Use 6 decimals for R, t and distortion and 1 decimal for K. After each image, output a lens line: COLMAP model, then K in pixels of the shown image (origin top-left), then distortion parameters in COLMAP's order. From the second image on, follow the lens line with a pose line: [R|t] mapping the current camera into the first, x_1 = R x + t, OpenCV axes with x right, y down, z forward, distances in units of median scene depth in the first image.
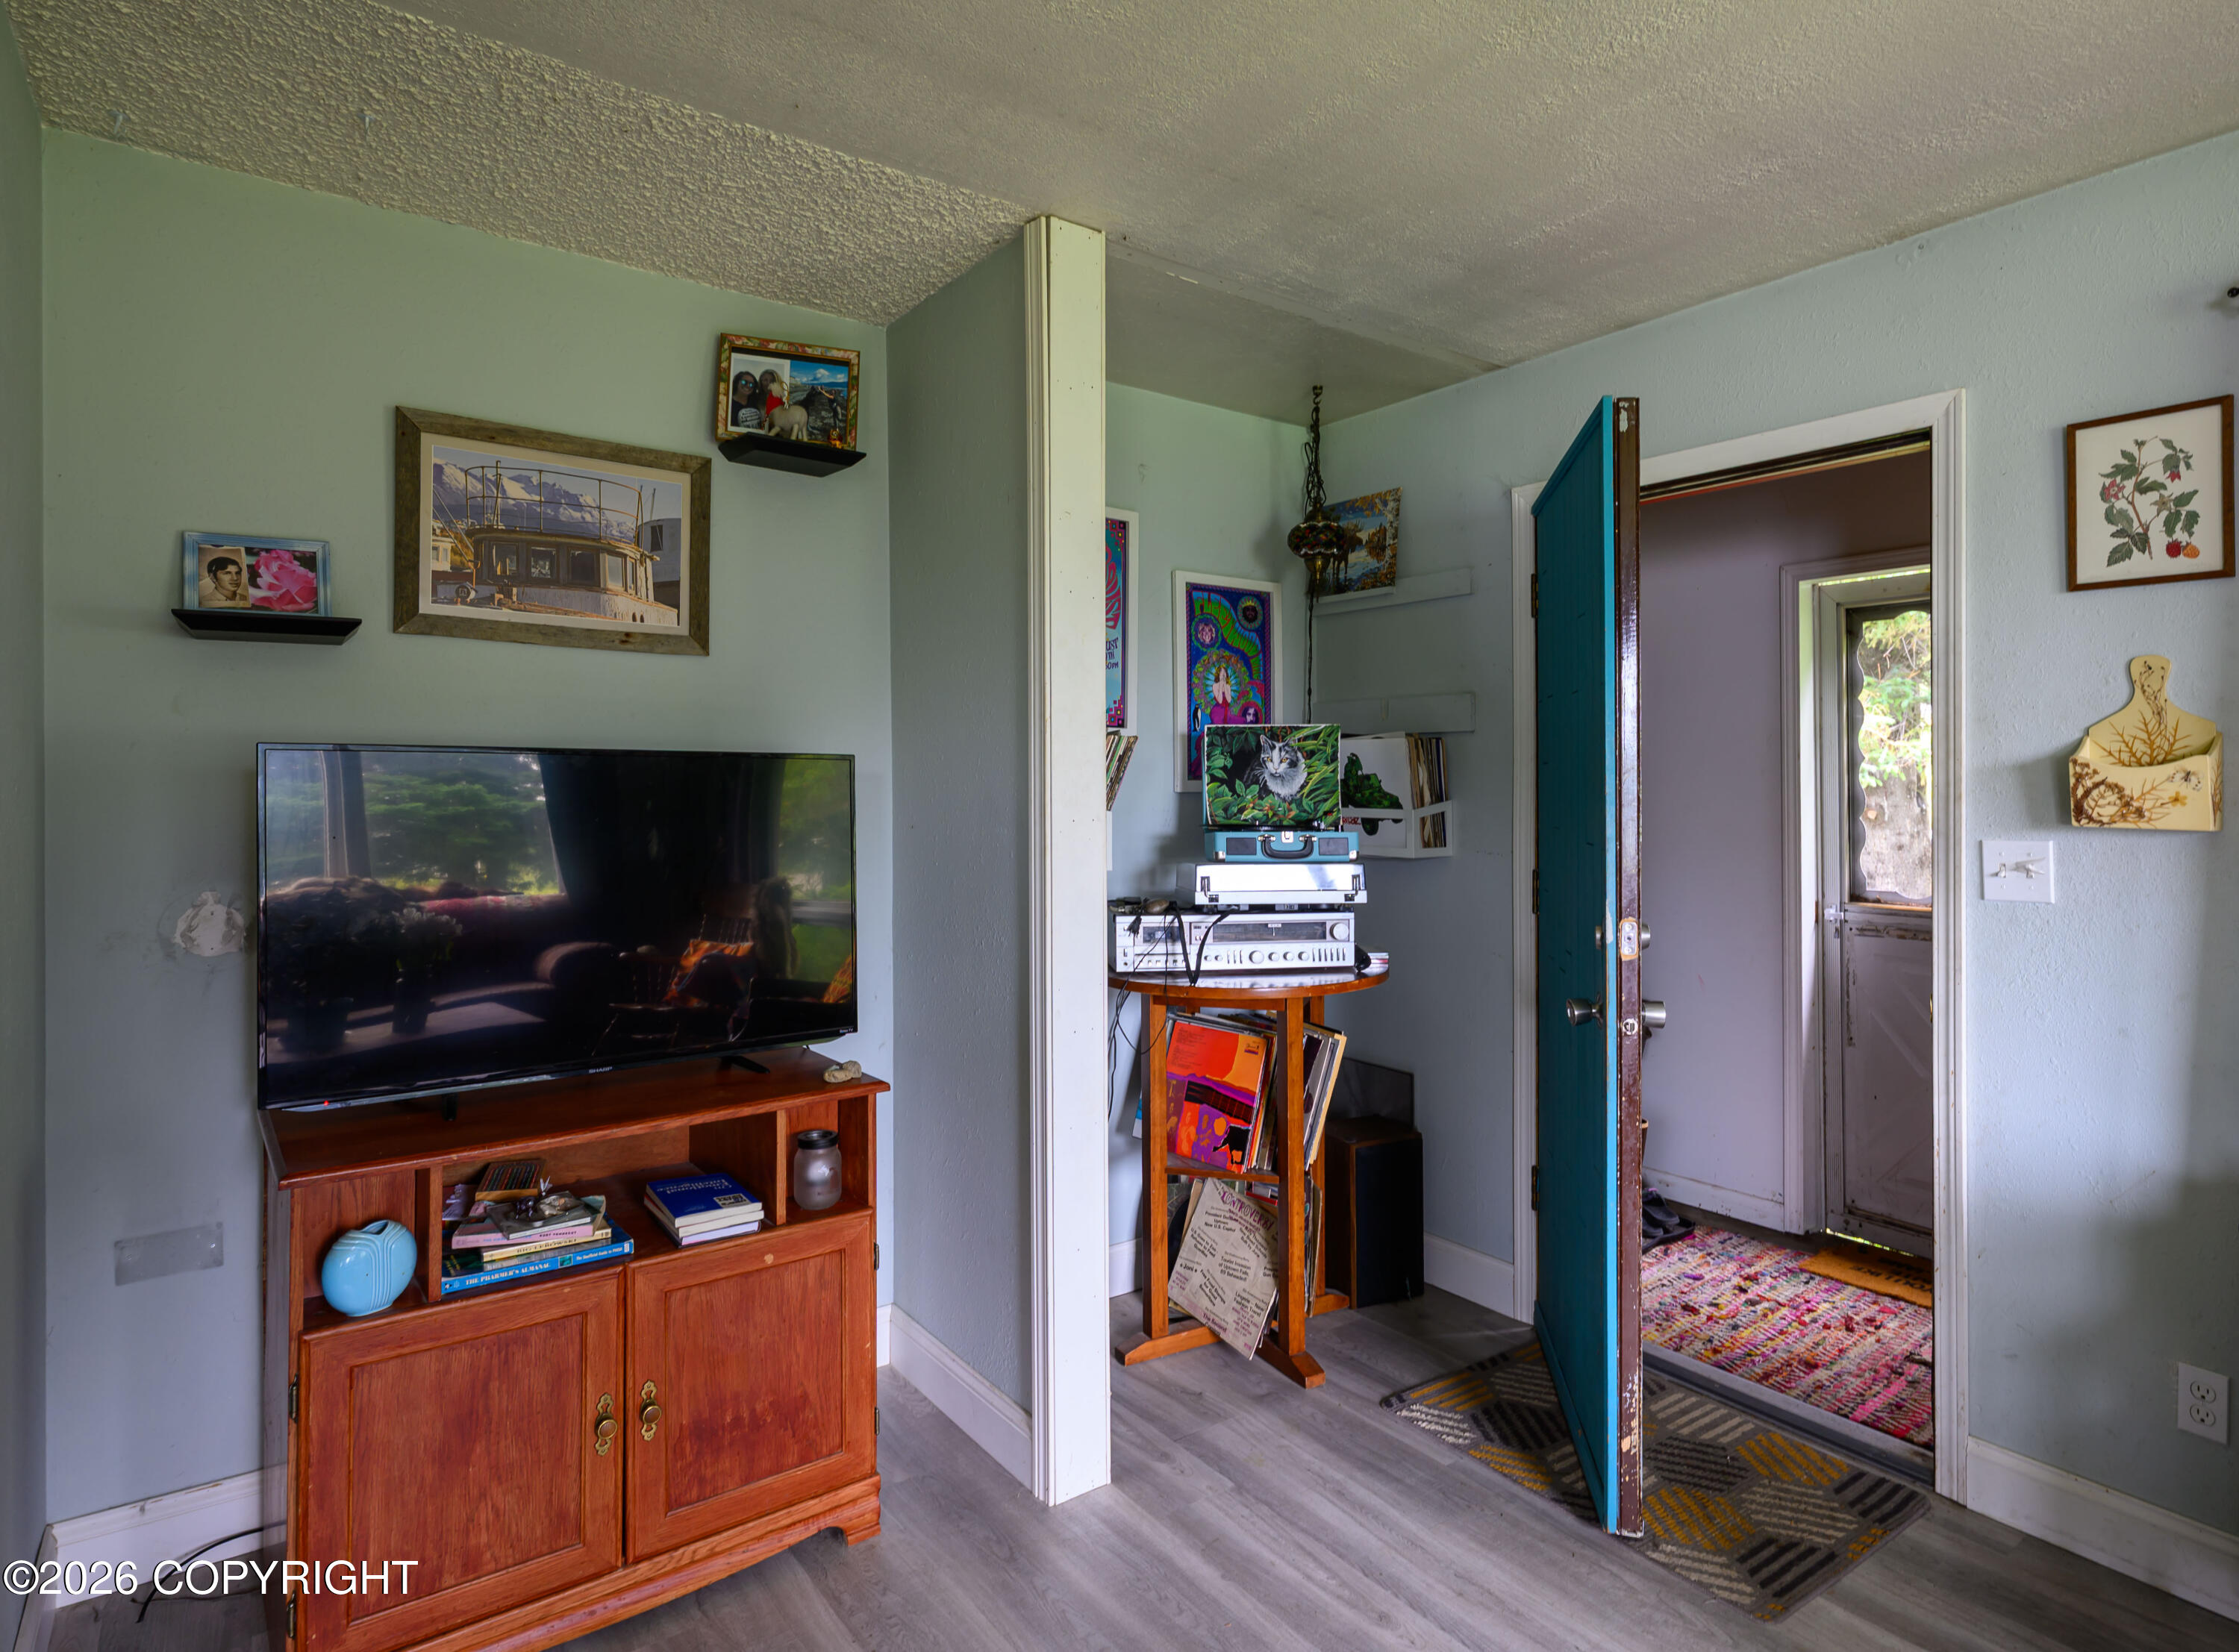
lens RADIAL K [[1195.9, 0, 1128.3], [0, 1195.9, 818.9], [0, 0, 1]] dist [-0.031867, 0.000288]
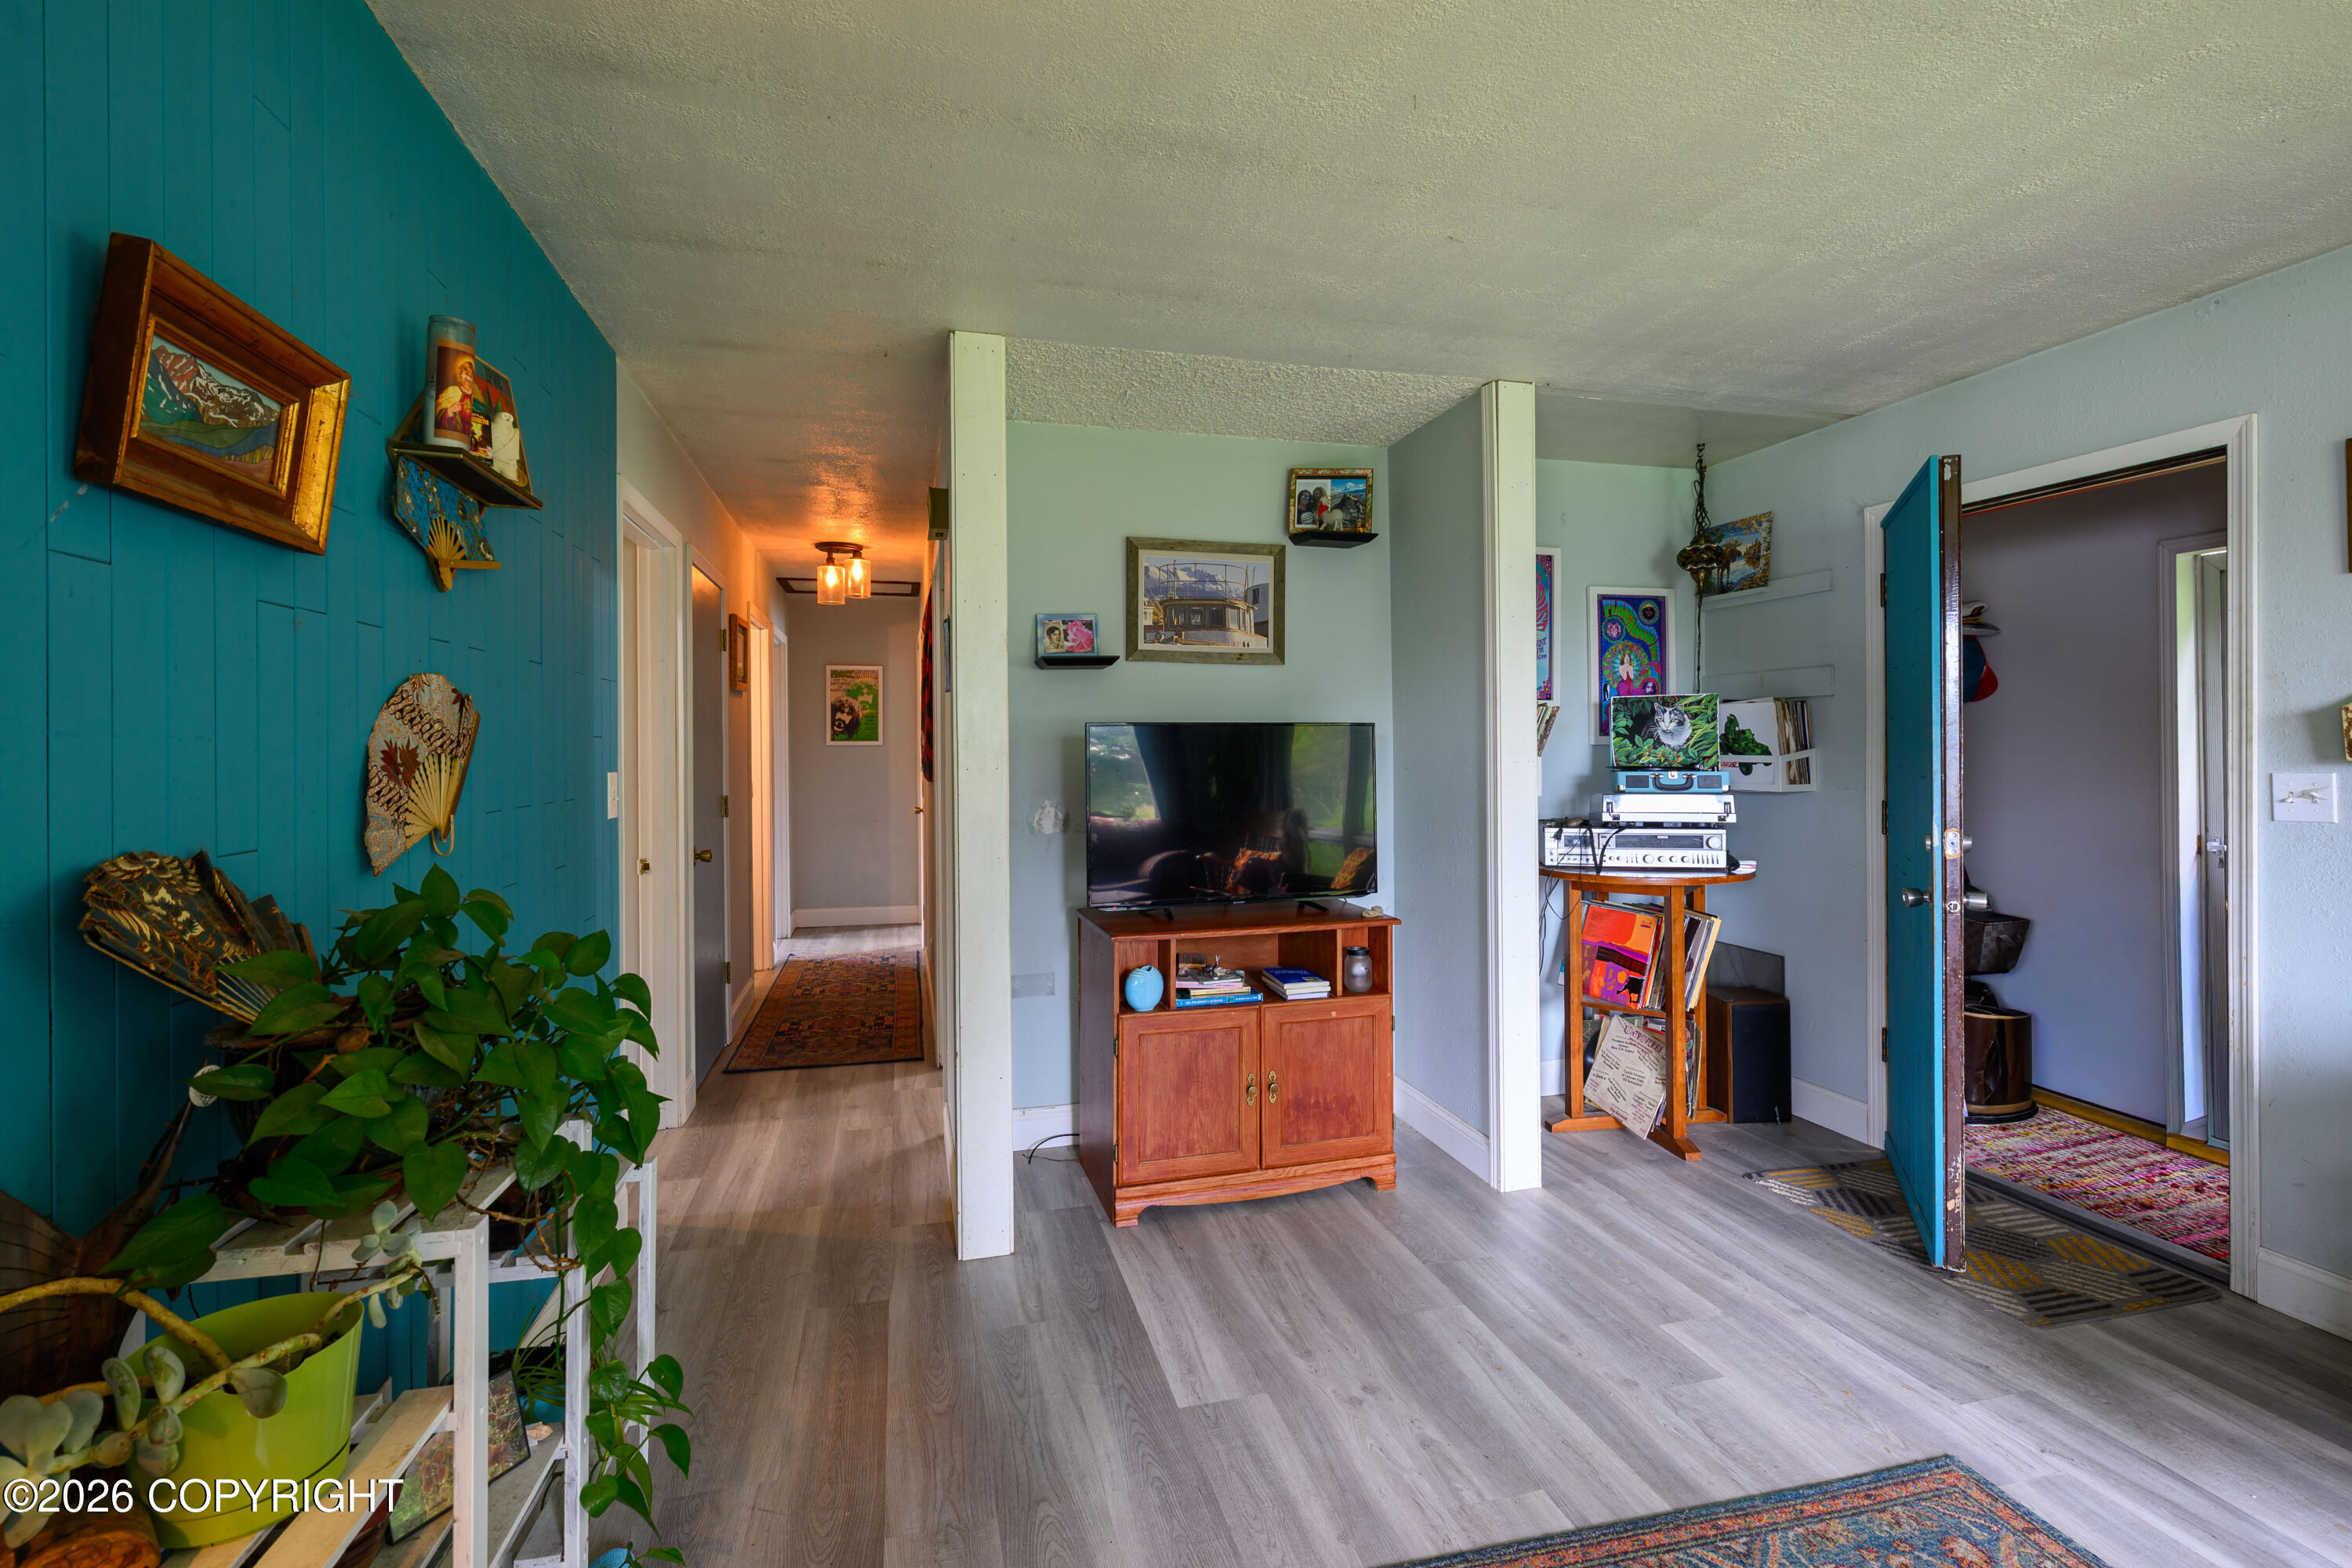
lens RADIAL K [[1074.6, 0, 1183.2], [0, 1074.6, 774.0], [0, 0, 1]] dist [-0.000738, 0.000548]
pose [[0.943217, -0.003228, -0.332161, 0.011197], [0.002547, 0.999994, -0.002485, 0.018413], [0.332167, 0.001498, 0.943220, -0.459616]]
